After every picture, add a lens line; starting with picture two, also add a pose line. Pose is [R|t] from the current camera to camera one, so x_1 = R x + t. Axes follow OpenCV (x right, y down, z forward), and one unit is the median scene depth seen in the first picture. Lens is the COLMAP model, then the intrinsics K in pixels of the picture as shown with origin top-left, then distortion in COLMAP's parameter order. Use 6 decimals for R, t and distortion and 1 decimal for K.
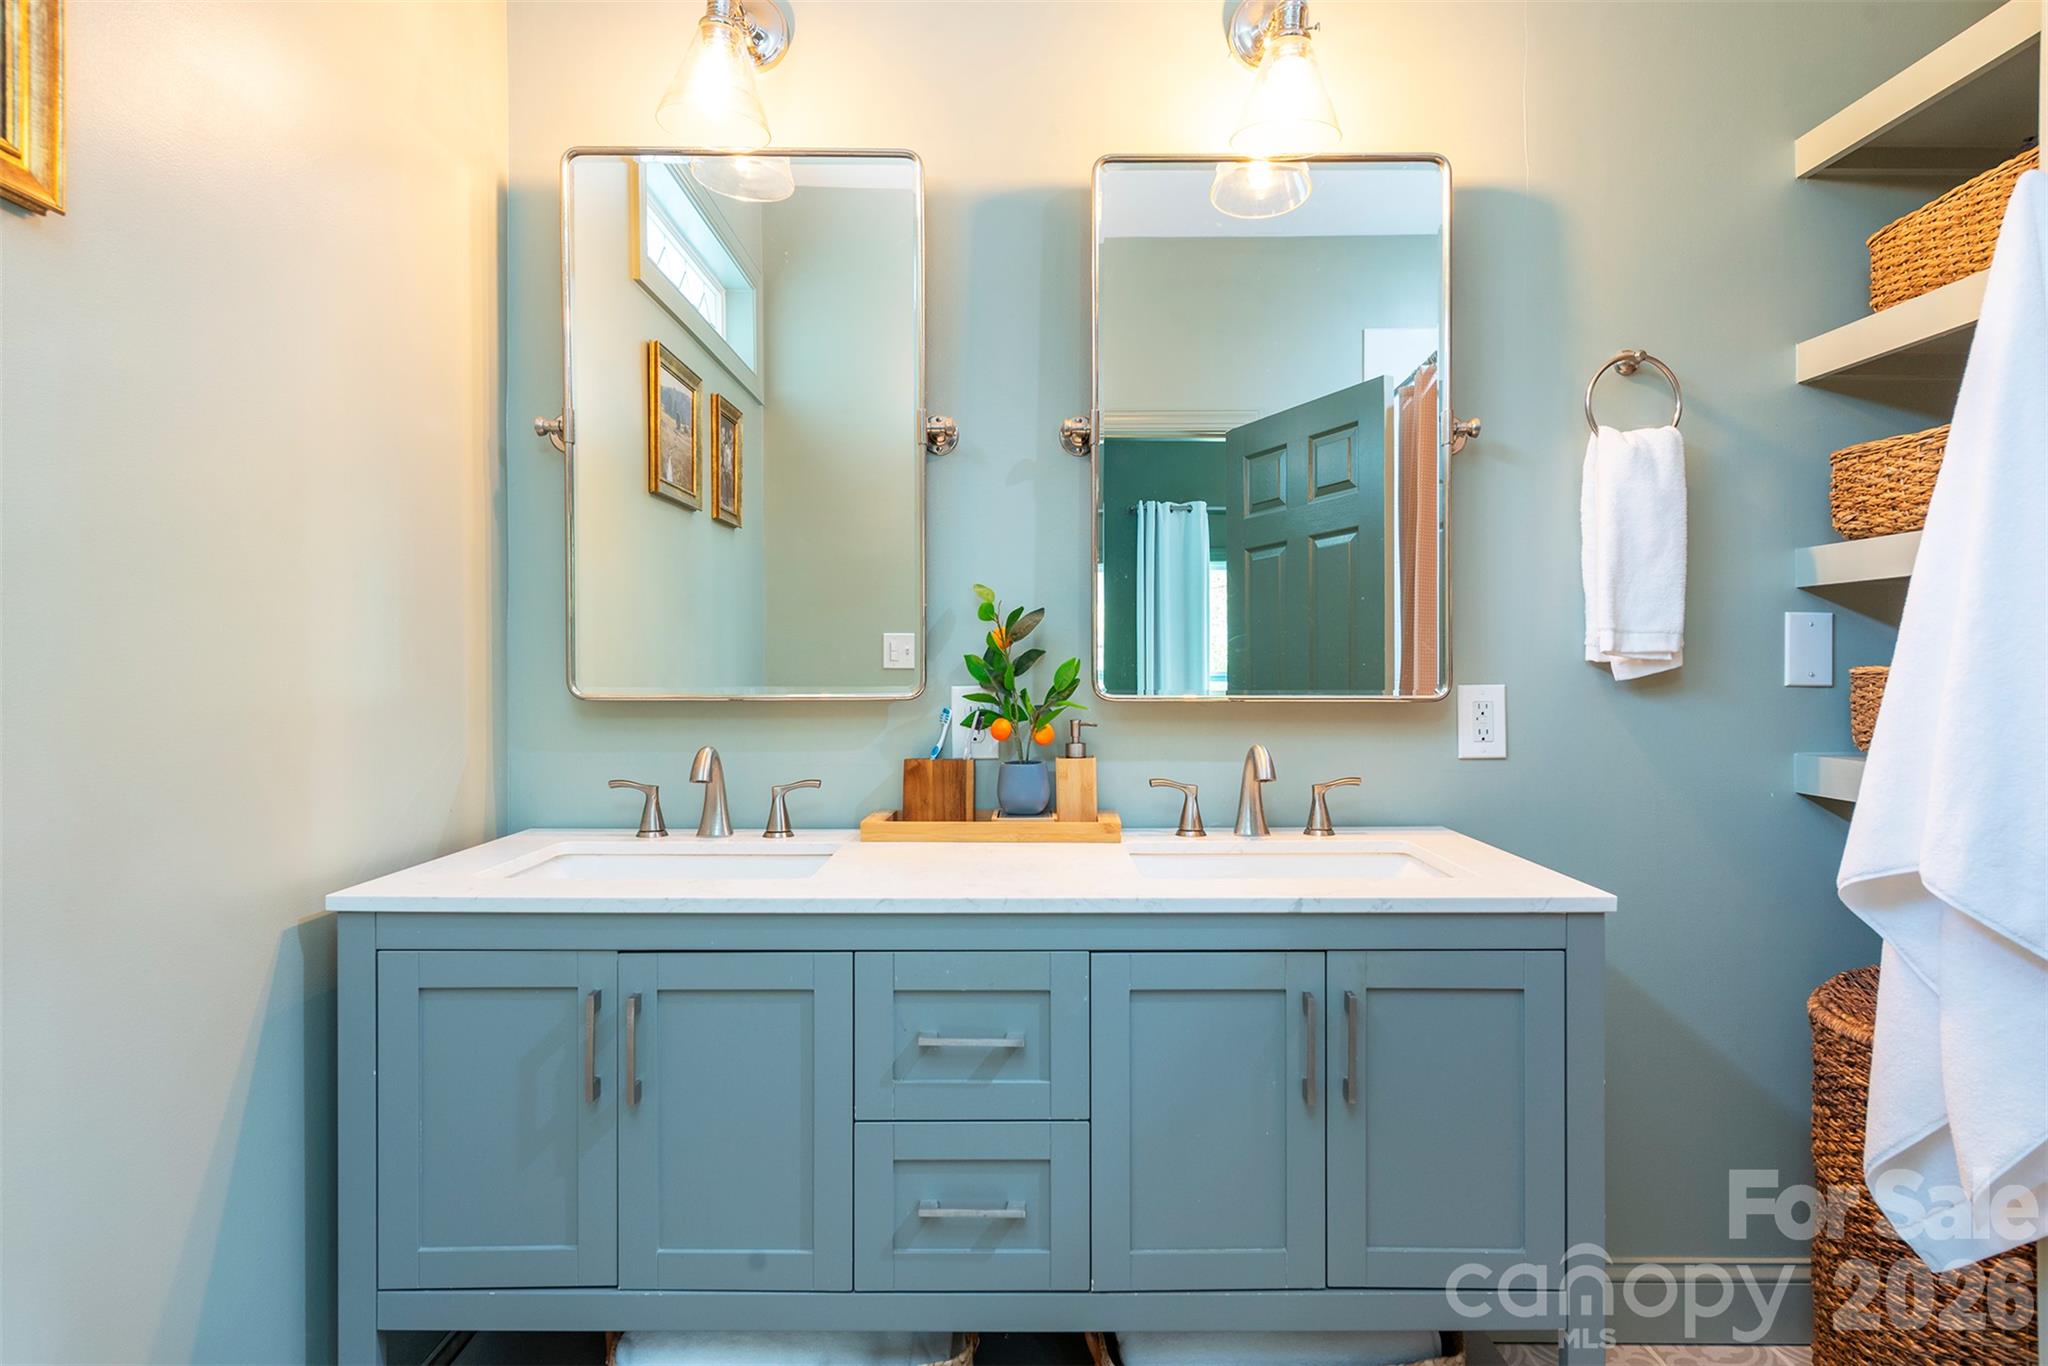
lens RADIAL K [[1182.6, 0, 1023.6], [0, 1182.6, 685.7], [0, 0, 1]] dist [-0.000953, -0.000035]
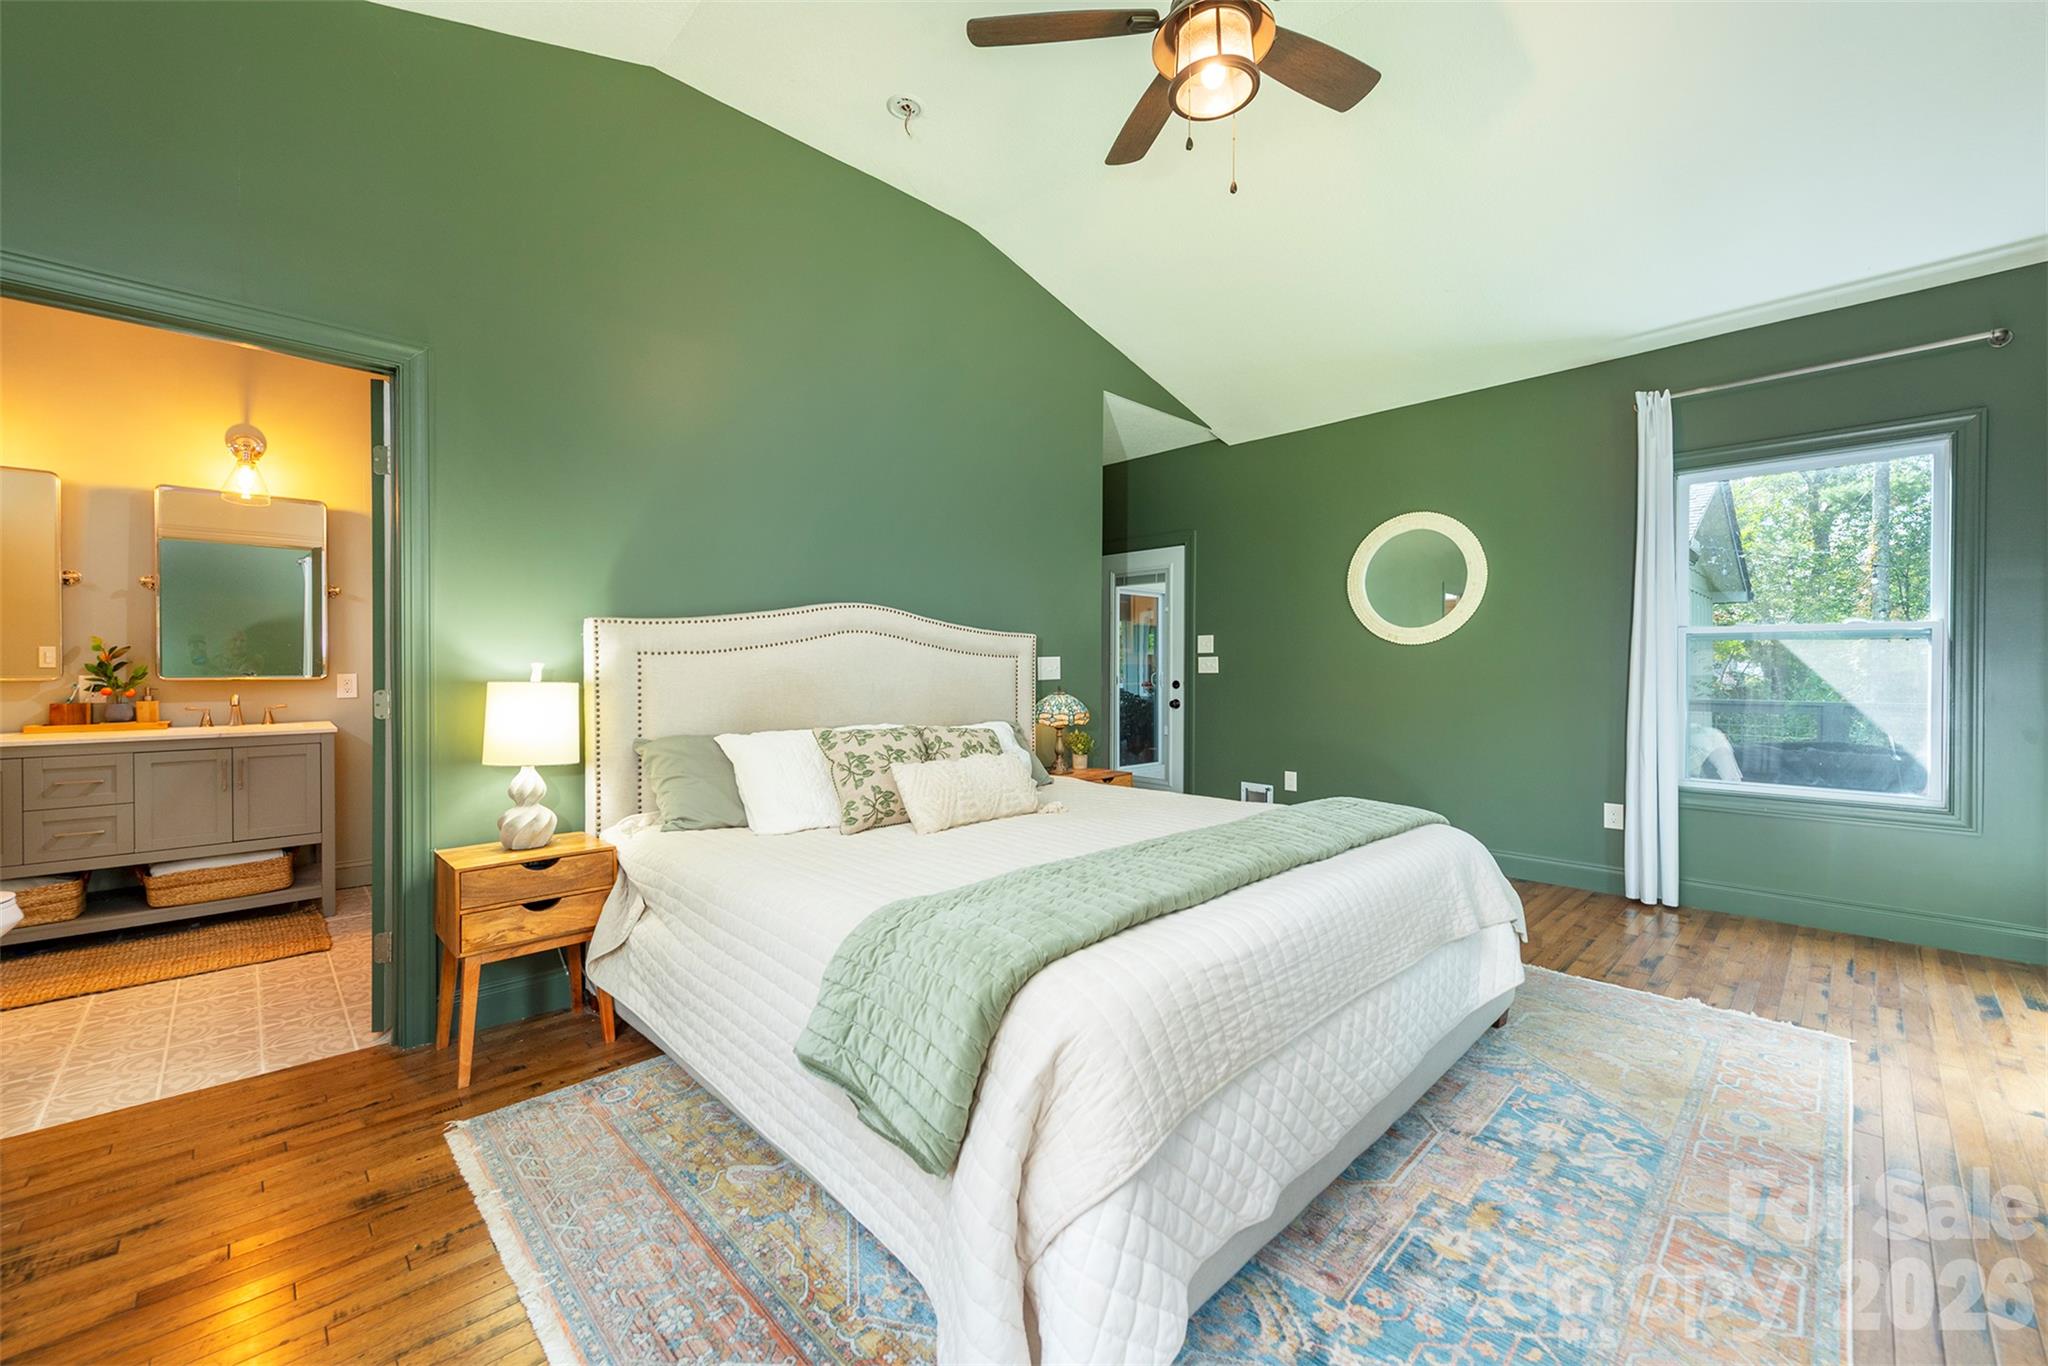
lens RADIAL K [[792.3, 0, 1024.2], [0, 792.3, 673.0], [0, 0, 1]] dist [0.002953, 0.000184]
pose [[0.713519, -0.006634, 0.700604, 0.205606], [0.002955, 0.999975, 0.006460, -0.010848], [-0.700629, -0.002539, 0.713521, -1.786739]]
